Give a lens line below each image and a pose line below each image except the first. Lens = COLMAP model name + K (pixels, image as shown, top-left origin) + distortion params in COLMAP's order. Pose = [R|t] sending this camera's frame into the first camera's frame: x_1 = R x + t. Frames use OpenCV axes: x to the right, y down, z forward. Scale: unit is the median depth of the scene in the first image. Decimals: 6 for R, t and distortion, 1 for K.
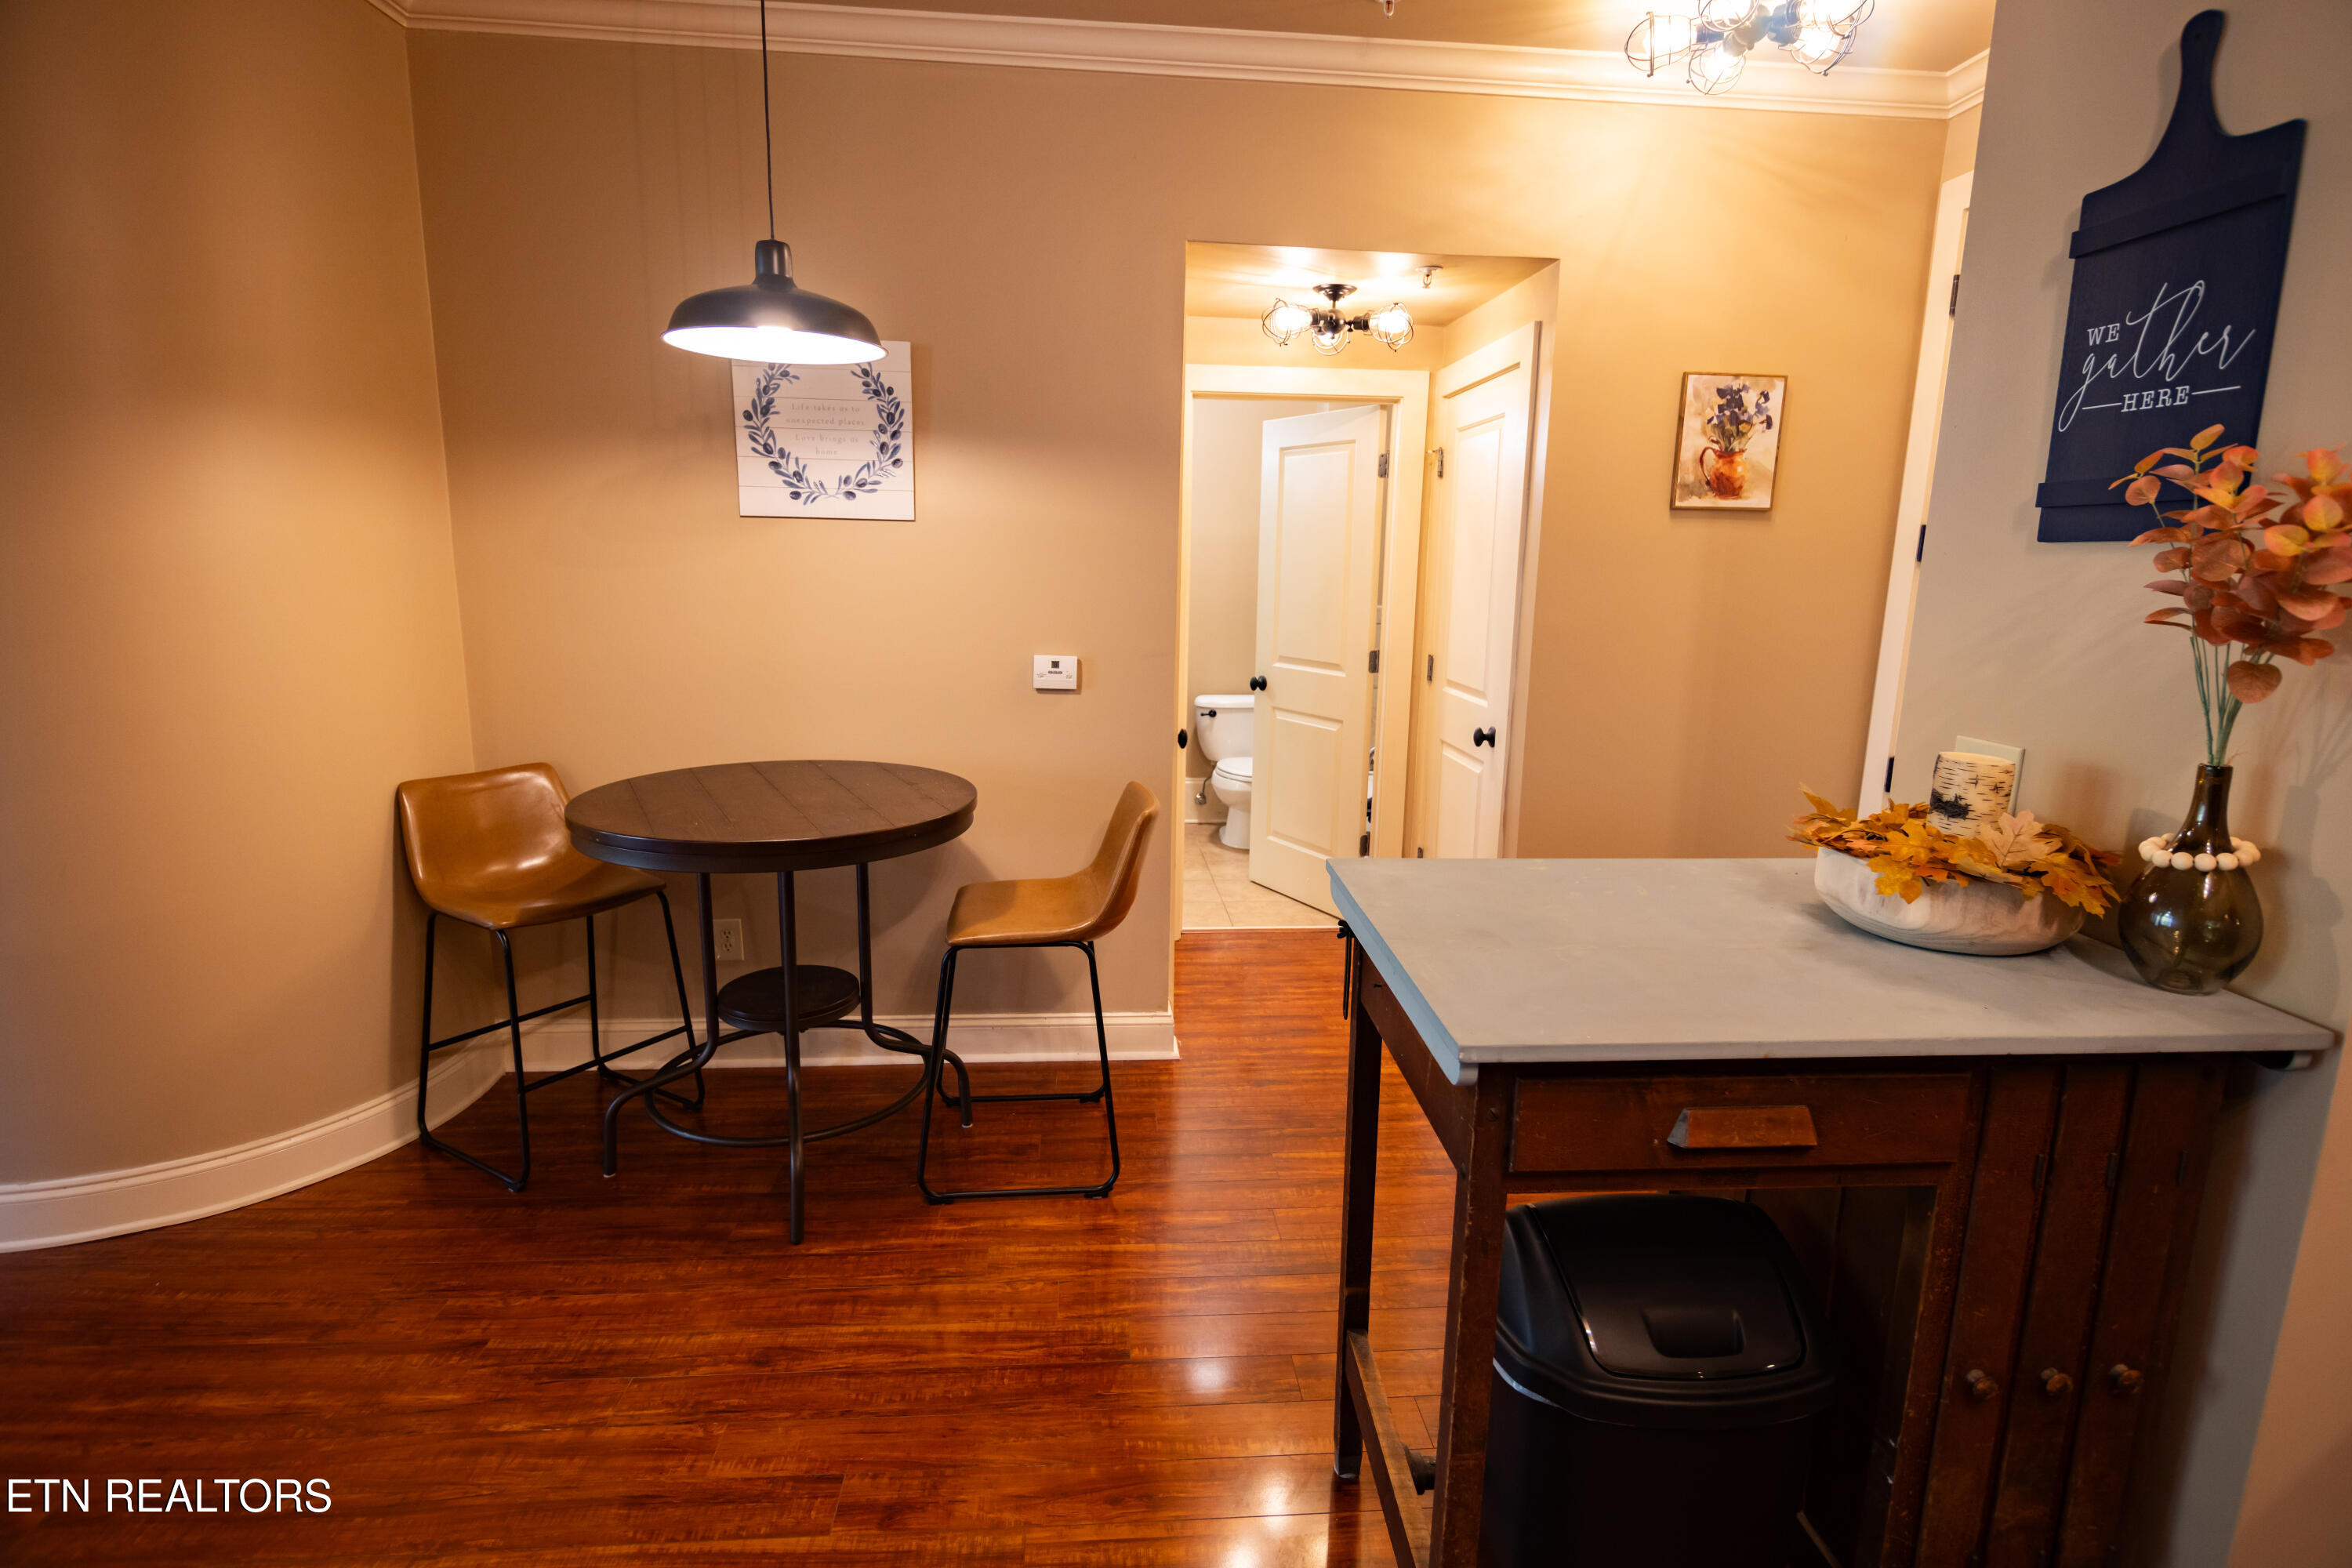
lens RADIAL K [[1185.6, 0, 1178.8], [0, 1185.6, 782.4], [0, 0, 1]] dist [0.000495, -0.005539]
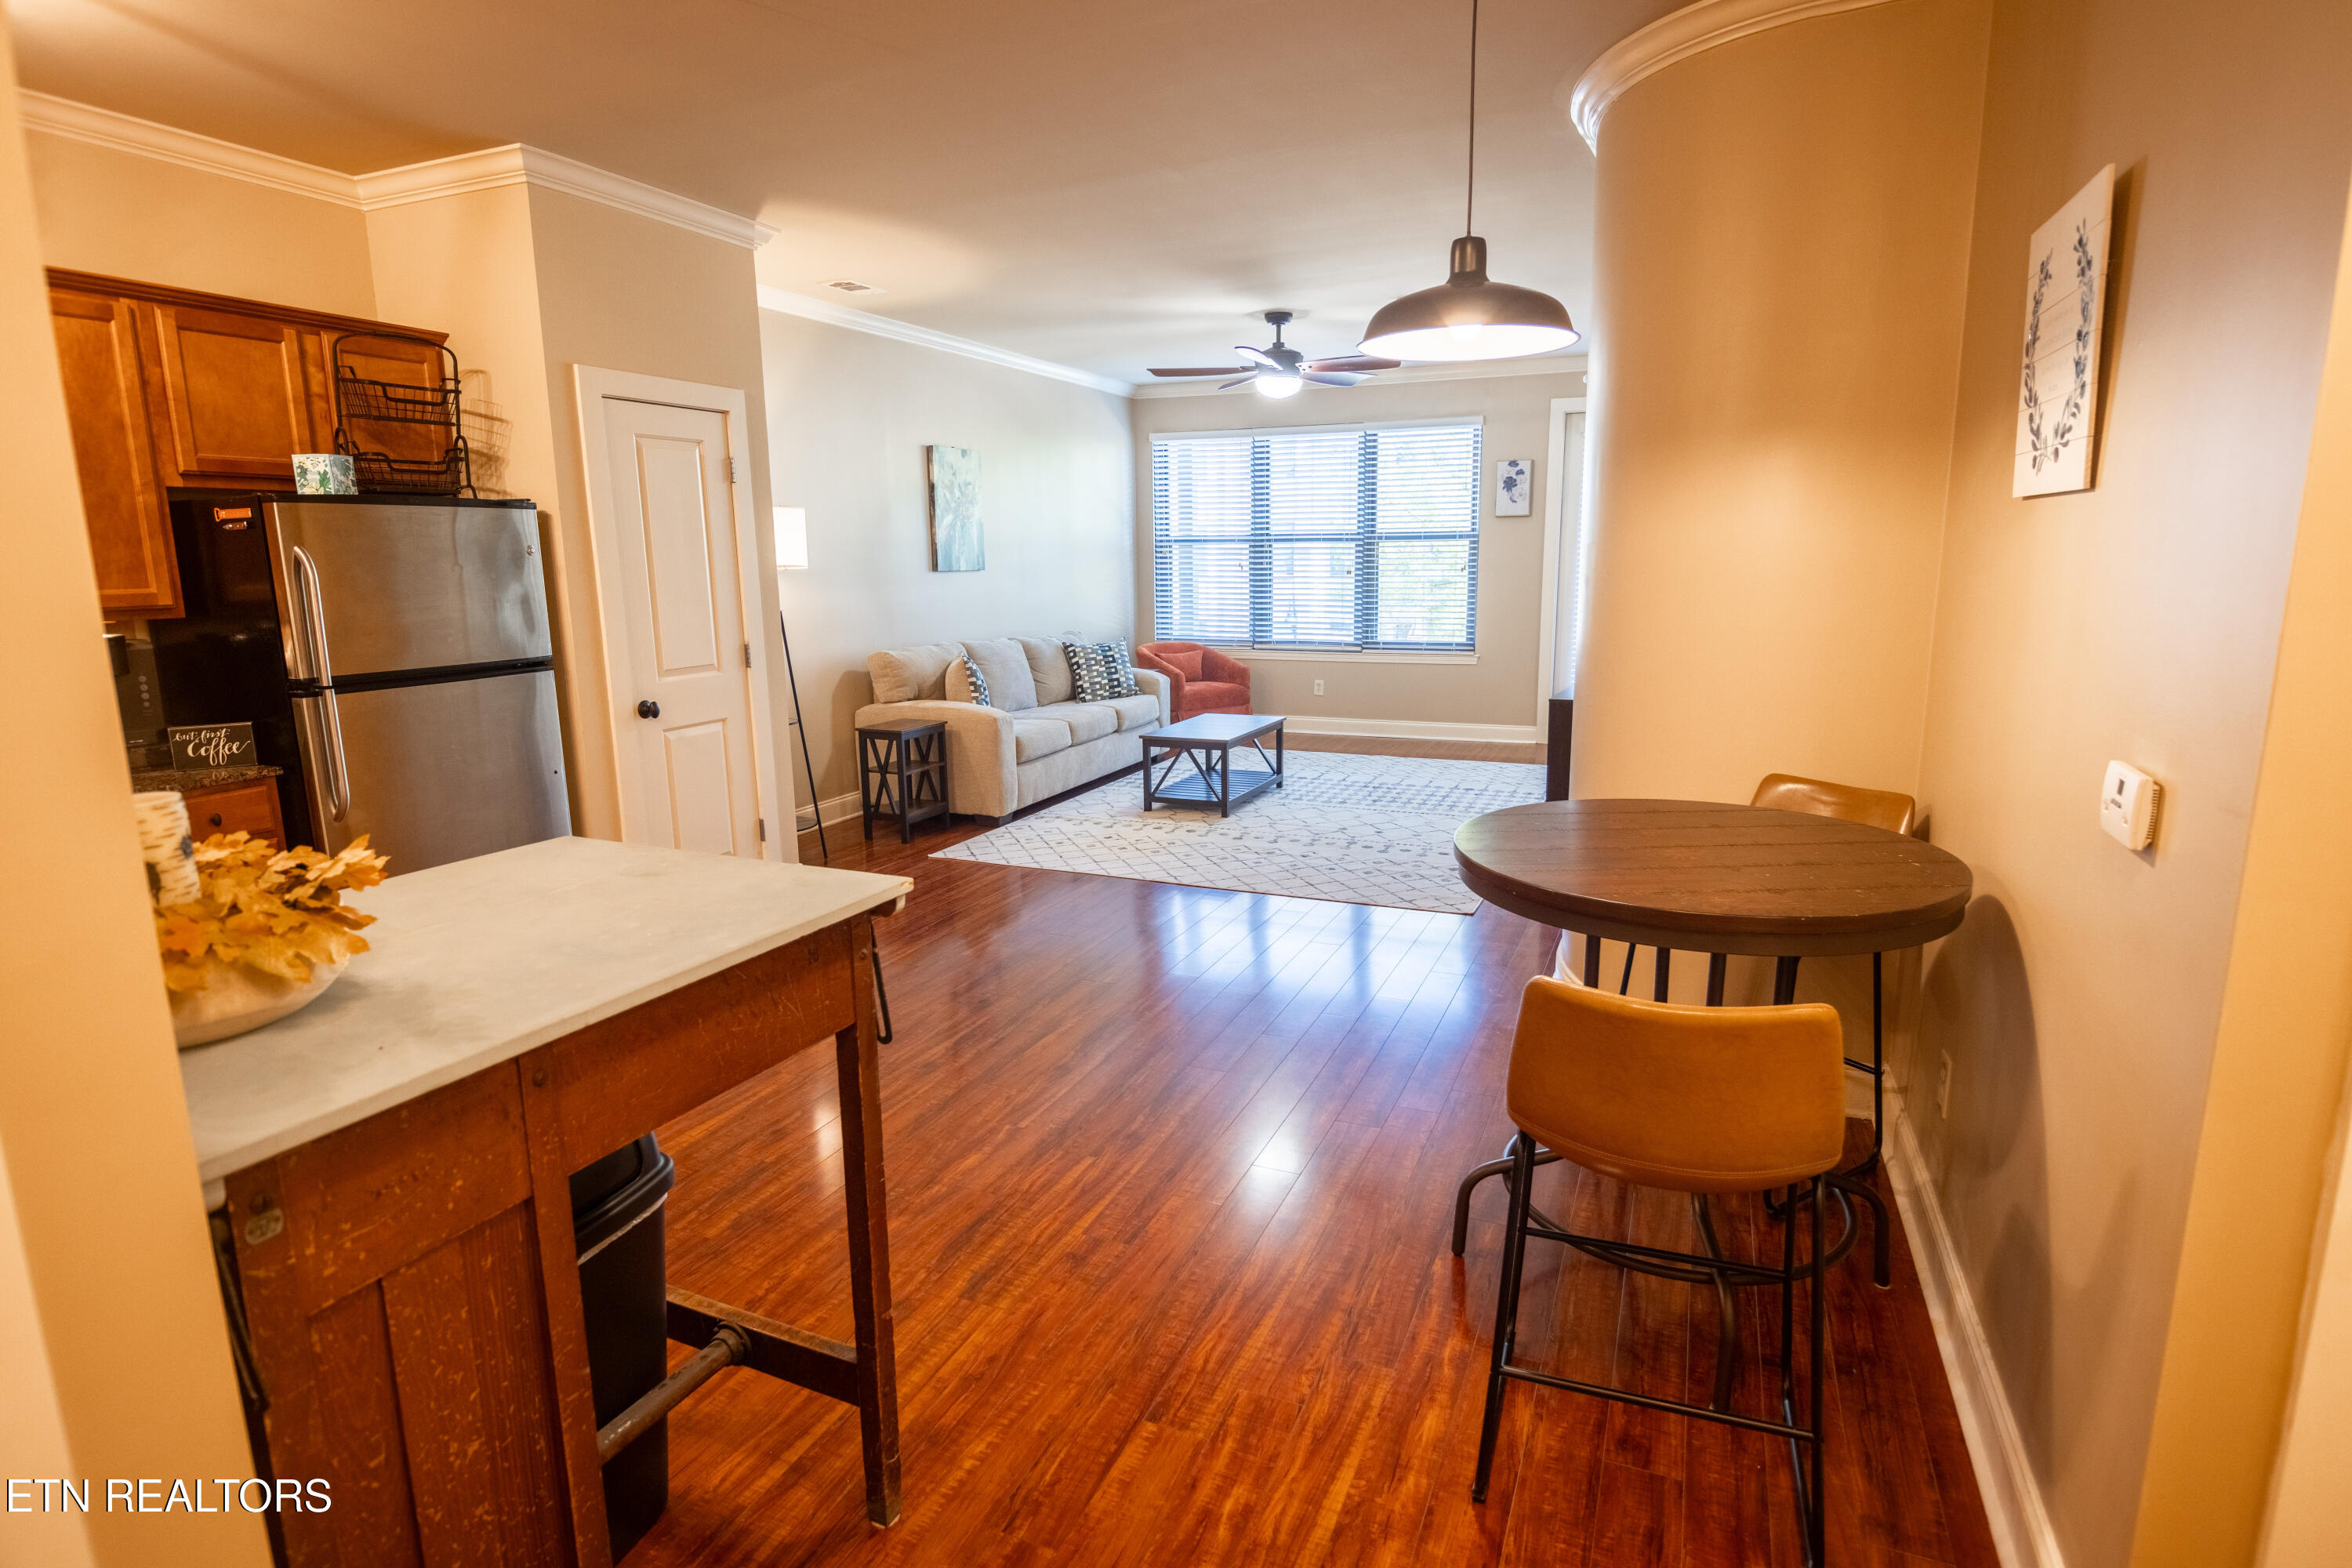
lens RADIAL K [[1185.6, 0, 1164.4], [0, 1185.6, 772.2], [0, 0, 1]] dist [0.000495, -0.005539]
pose [[-0.472285, 0.147037, -0.869095, 0.813562], [-0.165636, 0.953619, 0.251347, -0.276095], [0.865743, 0.262661, -0.426026, 1.522118]]
